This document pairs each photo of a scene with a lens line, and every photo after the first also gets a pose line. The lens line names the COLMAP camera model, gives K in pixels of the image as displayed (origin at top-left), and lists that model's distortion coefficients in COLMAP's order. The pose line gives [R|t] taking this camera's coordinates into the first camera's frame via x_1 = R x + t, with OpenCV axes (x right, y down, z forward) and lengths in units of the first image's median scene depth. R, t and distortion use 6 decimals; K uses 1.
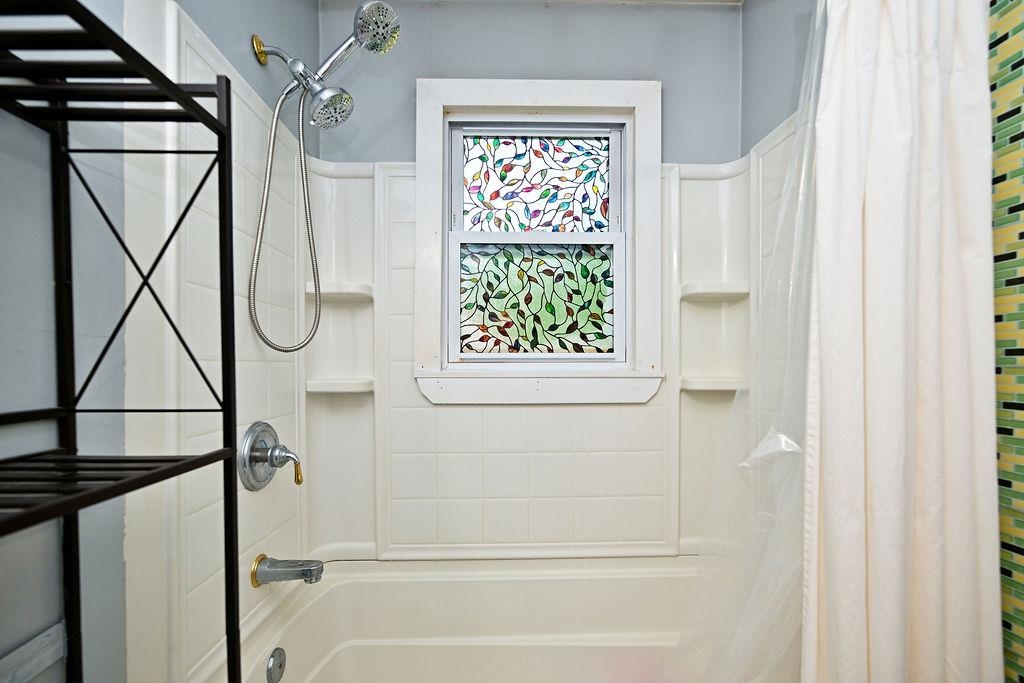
lens RADIAL K [[418.0, 0, 508.9], [0, 418.0, 366.1], [0, 0, 1]] dist [-0.010529, 0.000558]
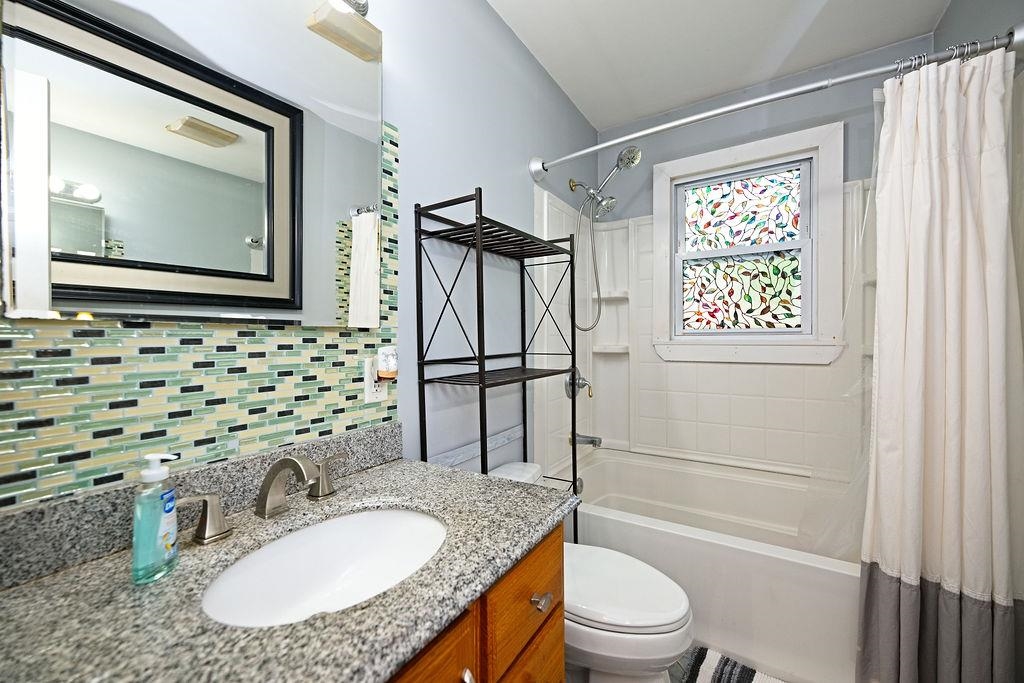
lens RADIAL K [[418.0, 0, 510.6], [0, 418.0, 339.4], [0, 0, 1]] dist [-0.010529, 0.000558]
pose [[0.822257, -0.000230, -0.569117, 0.245264], [0.002183, 0.999994, 0.002749, 0.000156], [0.569112, -0.003503, 0.822252, -0.666992]]
